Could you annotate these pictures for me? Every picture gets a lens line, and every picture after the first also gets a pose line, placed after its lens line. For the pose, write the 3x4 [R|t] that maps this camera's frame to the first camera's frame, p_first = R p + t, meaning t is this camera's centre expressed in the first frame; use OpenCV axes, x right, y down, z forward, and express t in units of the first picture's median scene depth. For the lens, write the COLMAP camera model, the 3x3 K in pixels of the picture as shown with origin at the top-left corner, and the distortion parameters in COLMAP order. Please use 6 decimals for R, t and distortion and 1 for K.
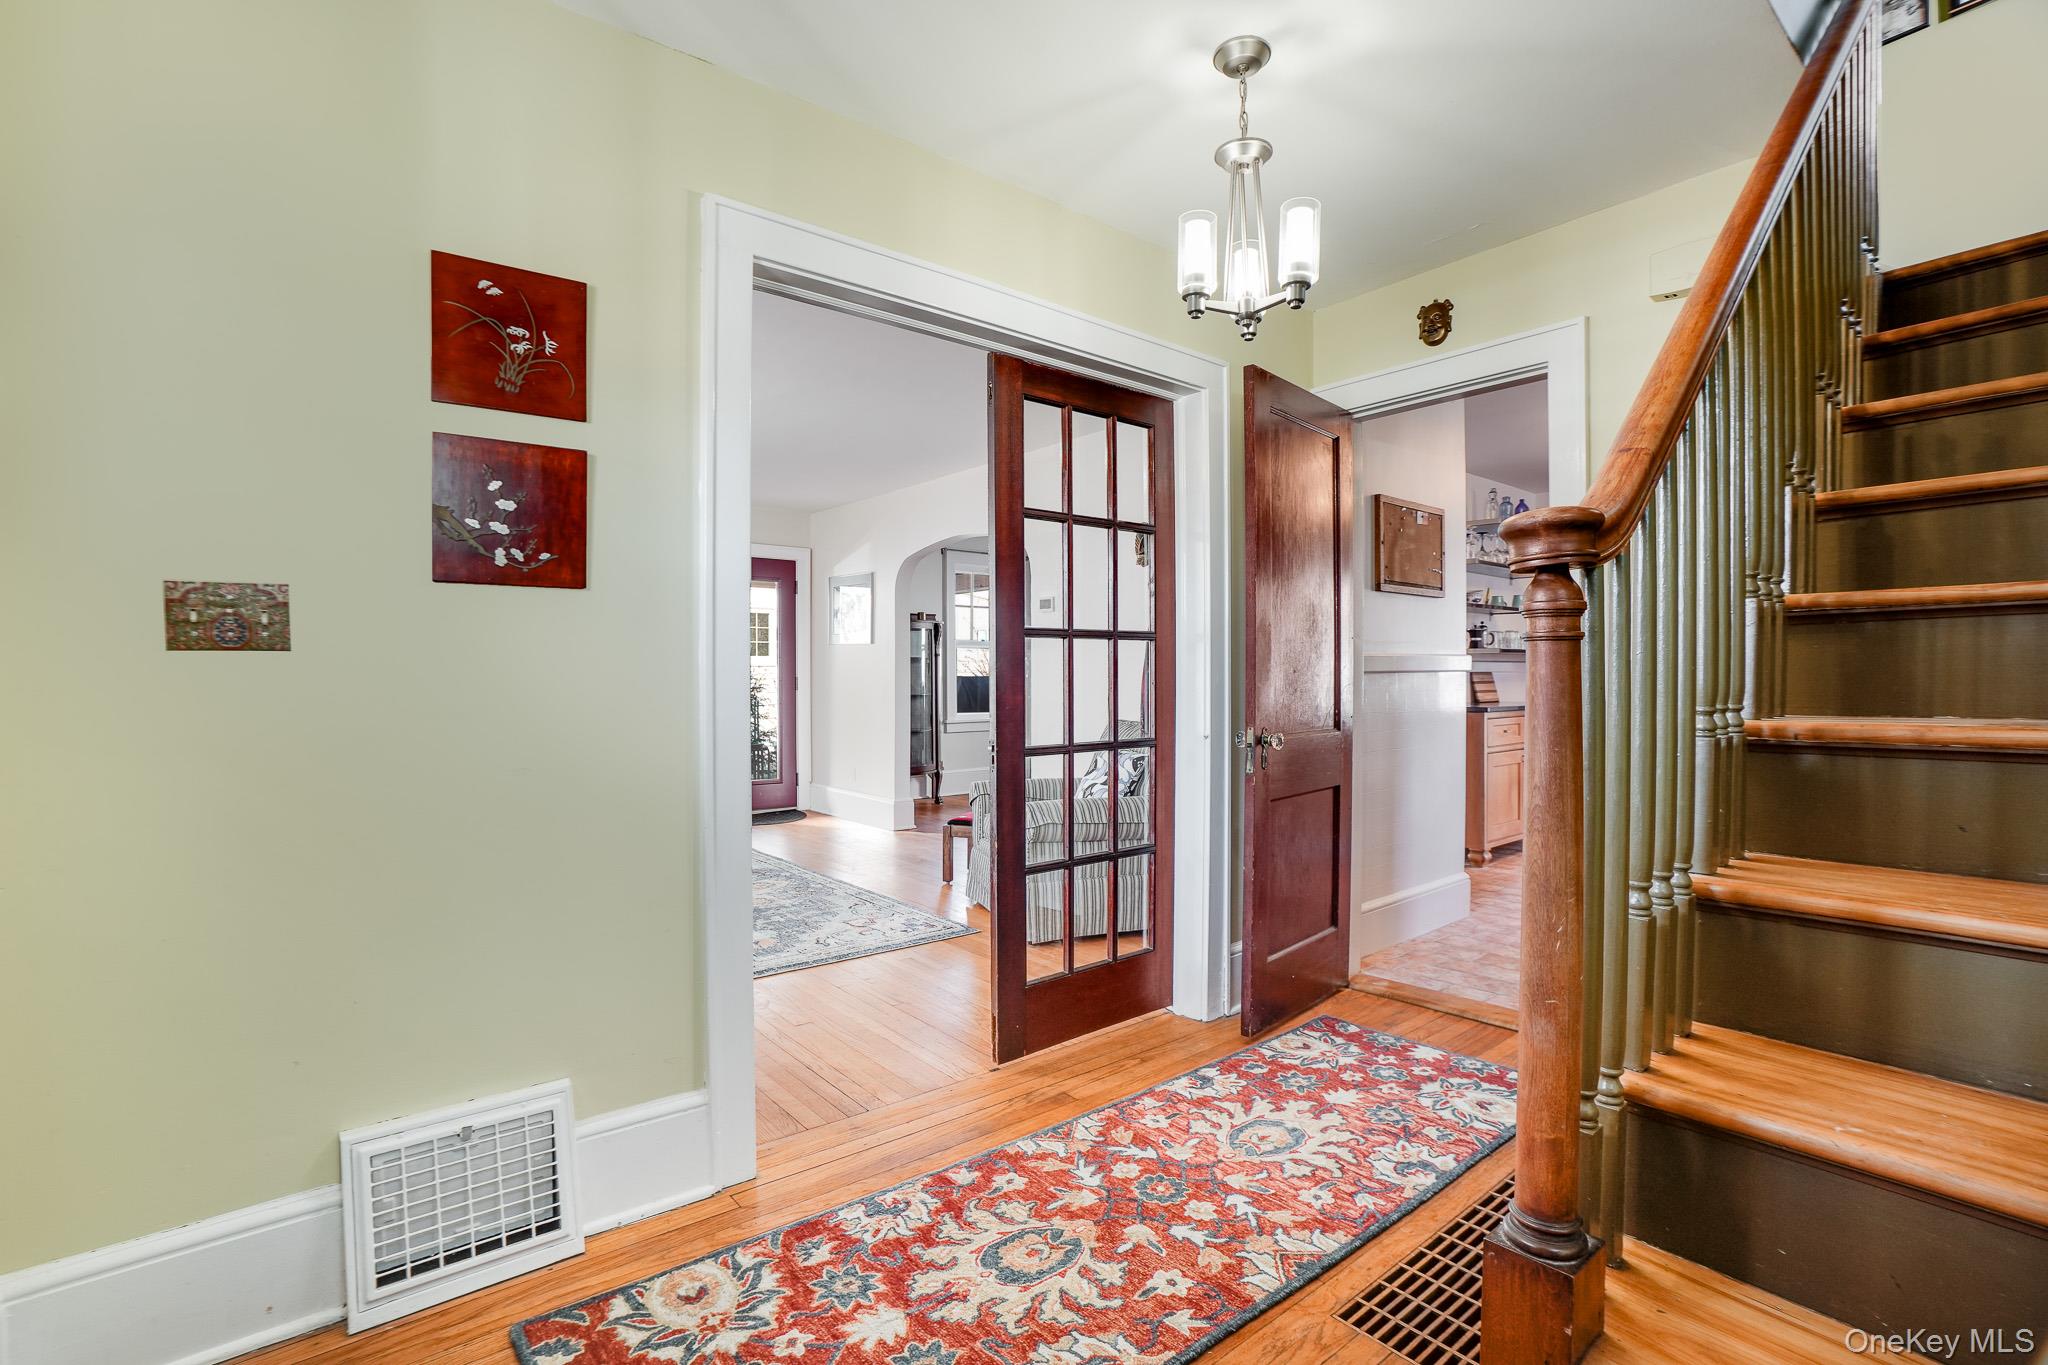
lens RADIAL K [[955.6, 0, 1010.5], [0, 955.6, 684.4], [0, 0, 1]] dist [-0.058689, 0.016313]
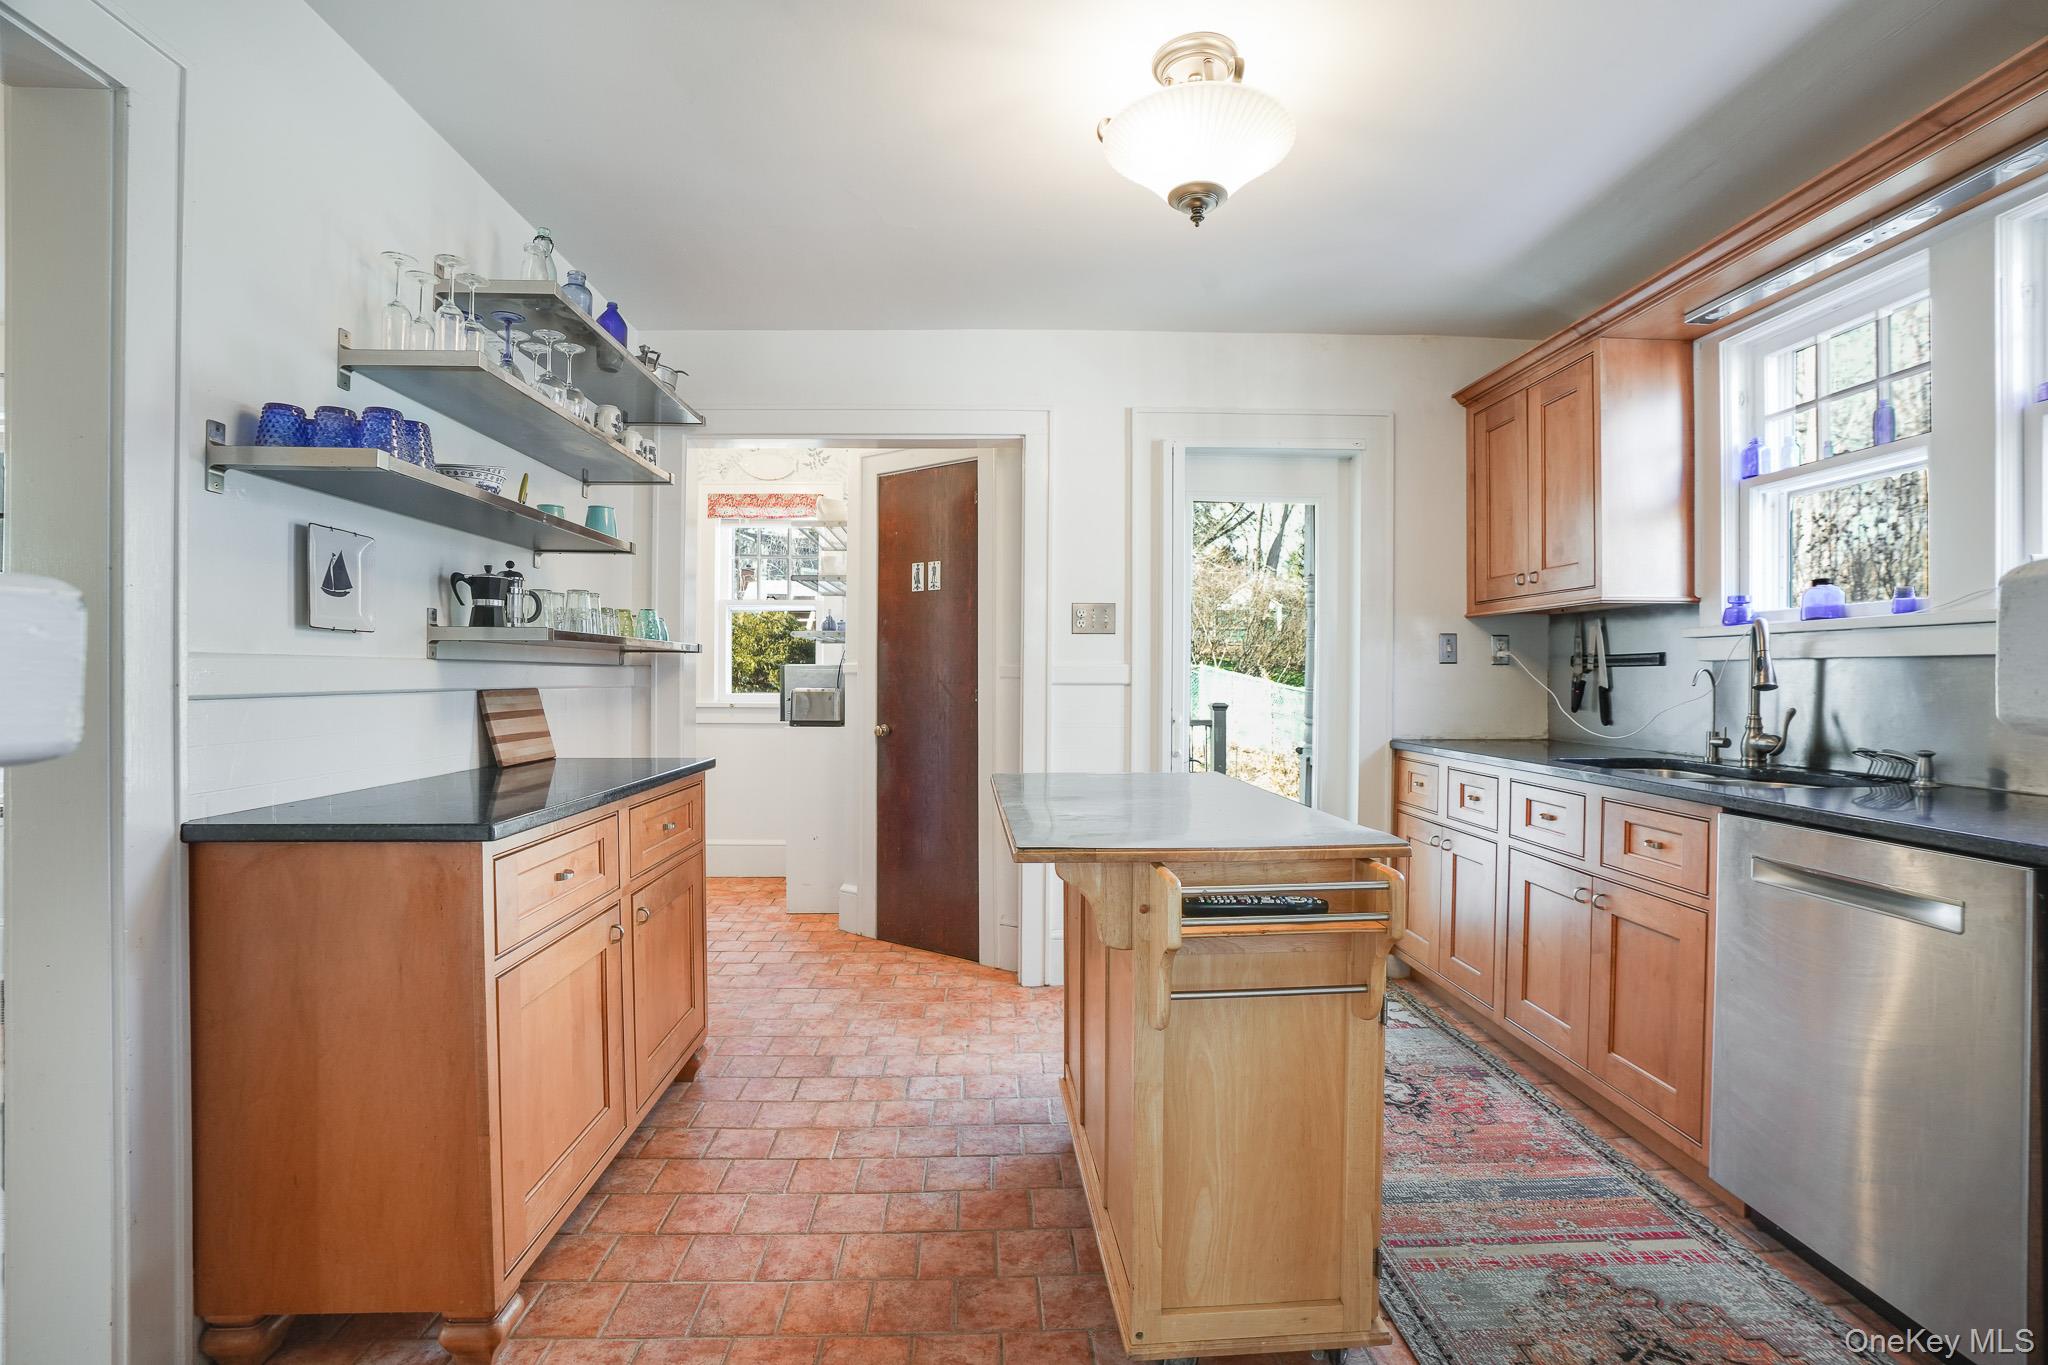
lens RADIAL K [[955.6, 0, 1026.7], [0, 955.6, 673.5], [0, 0, 1]] dist [-0.058689, 0.016313]
pose [[0.604431, 0.010806, 0.796585, 0.695374], [0.000714, 0.999900, -0.014105, -0.031090], [-0.796657, 0.009094, 0.604363, 1.289938]]
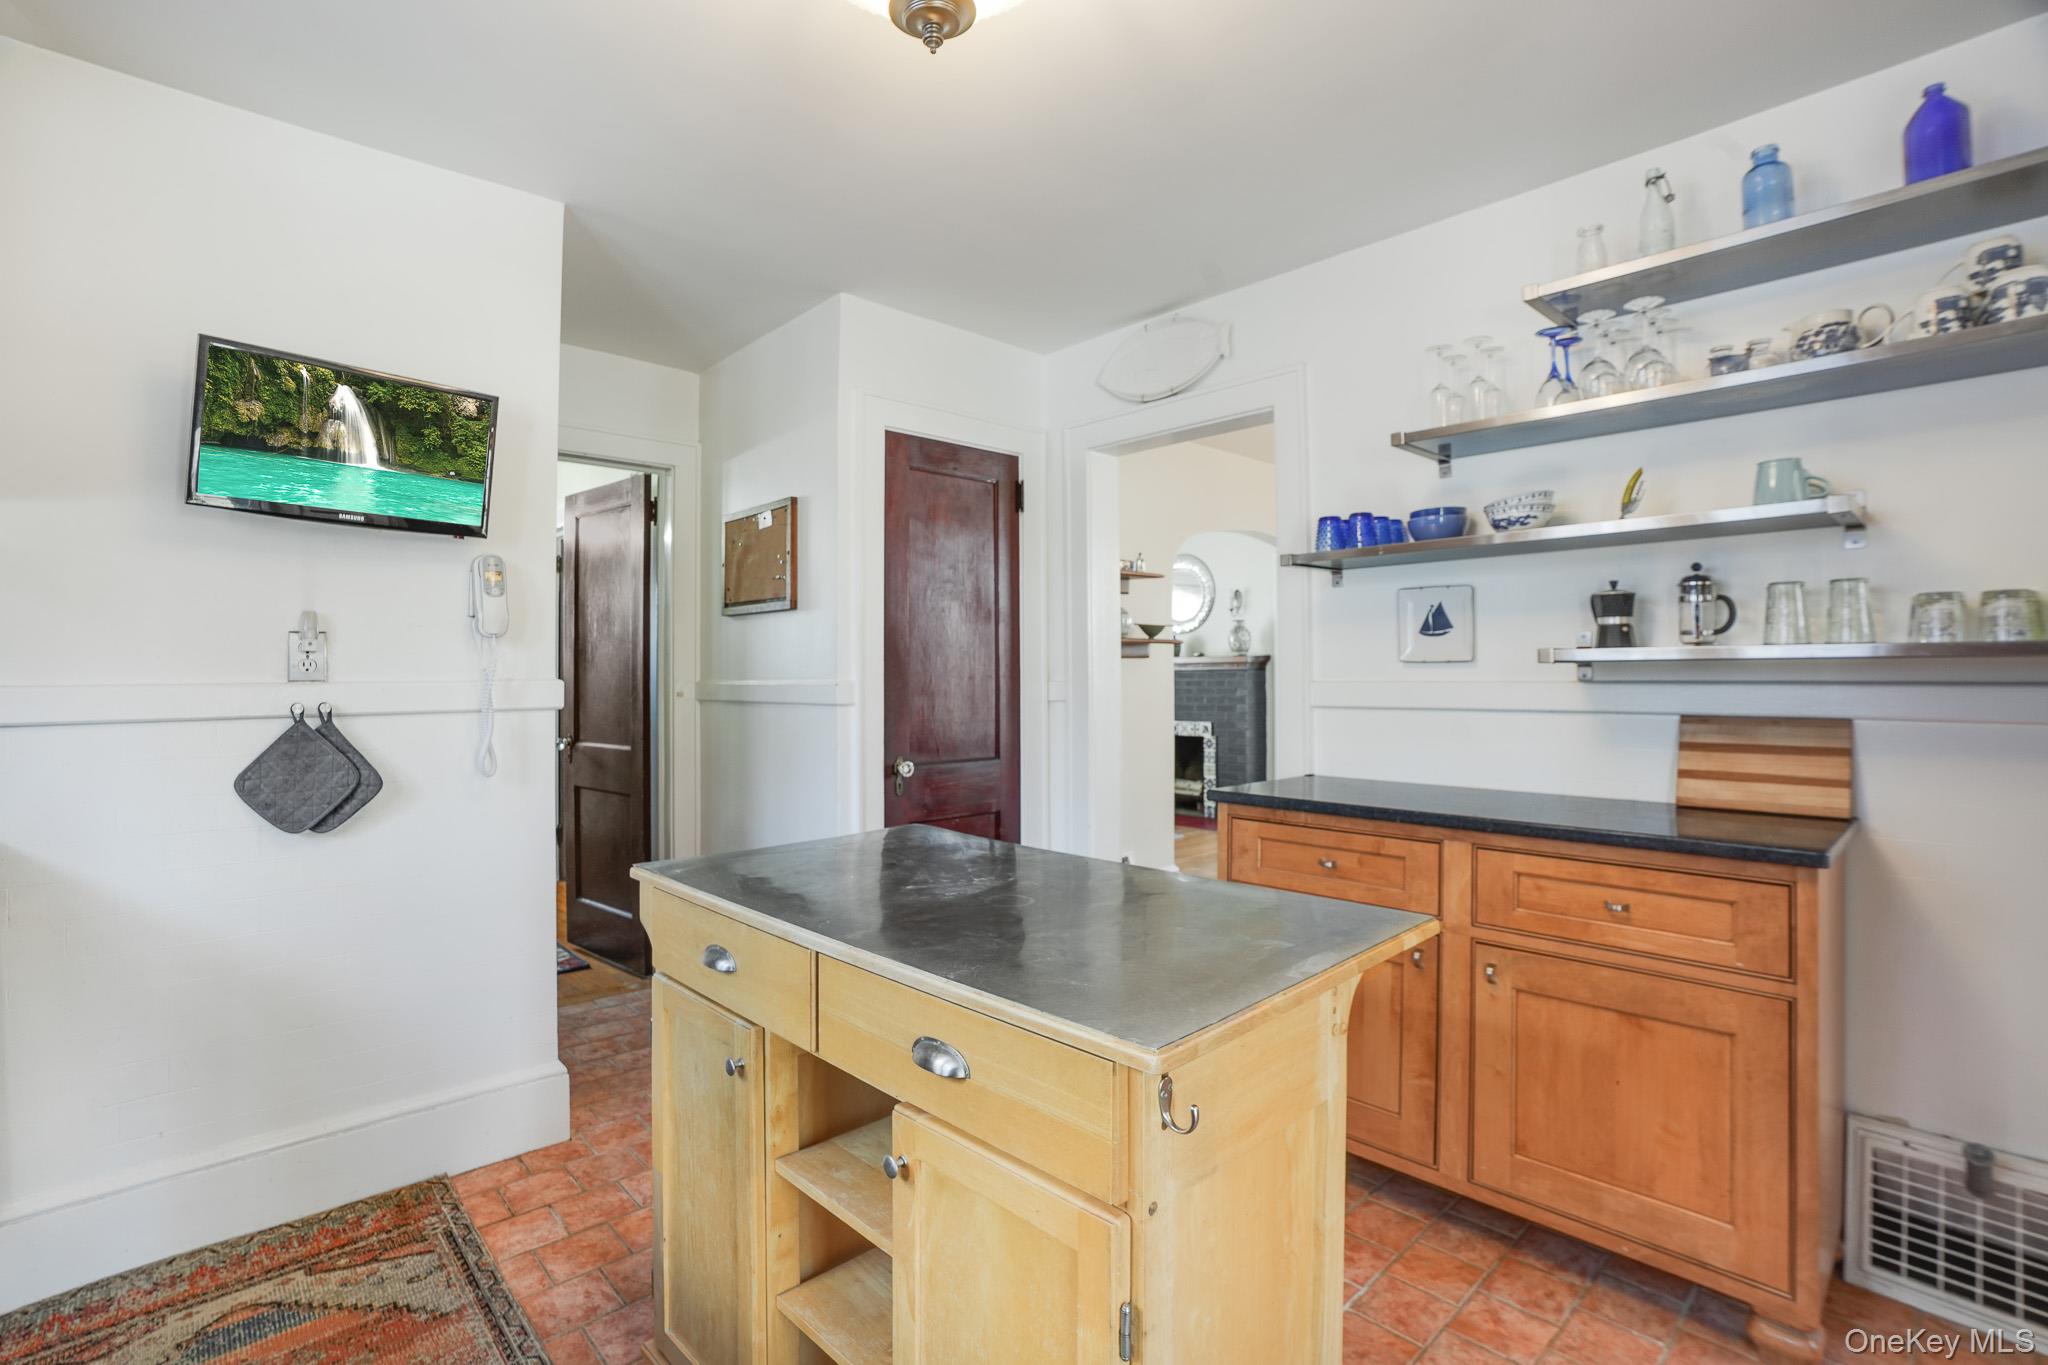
lens RADIAL K [[955.6, 0, 1023.4], [0, 955.6, 649.8], [0, 0, 1]] dist [-0.058689, 0.016313]
pose [[0.069106, -0.018090, -0.997445, 1.803085], [-0.005258, 0.999815, -0.018497, -0.065195], [0.997595, 0.006523, 0.068998, 1.633900]]
